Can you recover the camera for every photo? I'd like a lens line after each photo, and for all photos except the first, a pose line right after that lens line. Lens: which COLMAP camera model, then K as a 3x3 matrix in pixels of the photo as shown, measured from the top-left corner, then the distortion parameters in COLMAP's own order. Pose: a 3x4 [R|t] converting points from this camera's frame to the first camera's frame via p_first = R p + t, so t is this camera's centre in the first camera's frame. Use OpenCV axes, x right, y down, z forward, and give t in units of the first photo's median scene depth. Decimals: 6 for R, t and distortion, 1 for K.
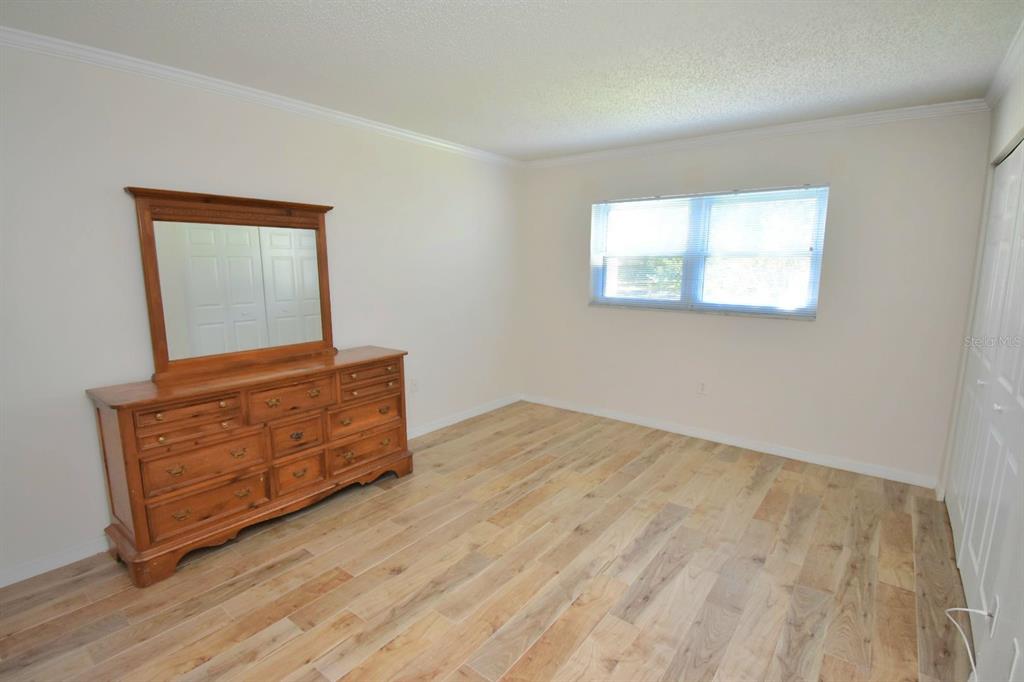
lens RADIAL K [[487.8, 0, 514.9], [0, 487.8, 343.1], [0, 0, 1]] dist [0.020456, -0.028530]
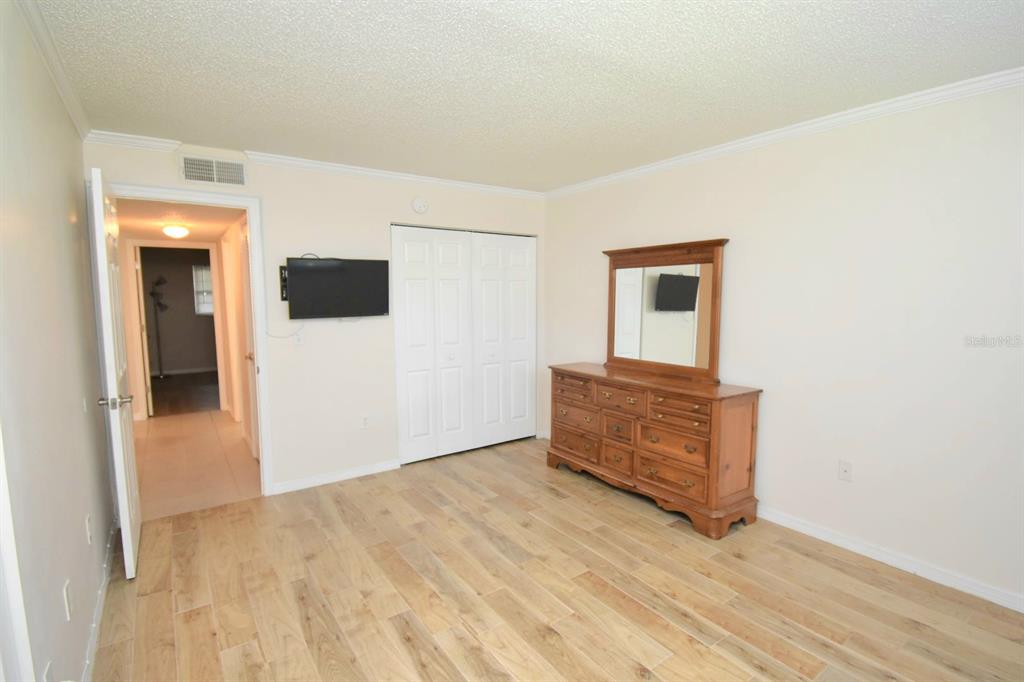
lens RADIAL K [[487.8, 0, 514.9], [0, 487.8, 343.1], [0, 0, 1]] dist [0.020456, -0.028530]
pose [[-0.290975, 0.091471, -0.952348, 0.845065], [-0.154867, 0.977788, 0.141232, -0.170366], [0.944113, 0.188582, -0.270346, 1.064759]]
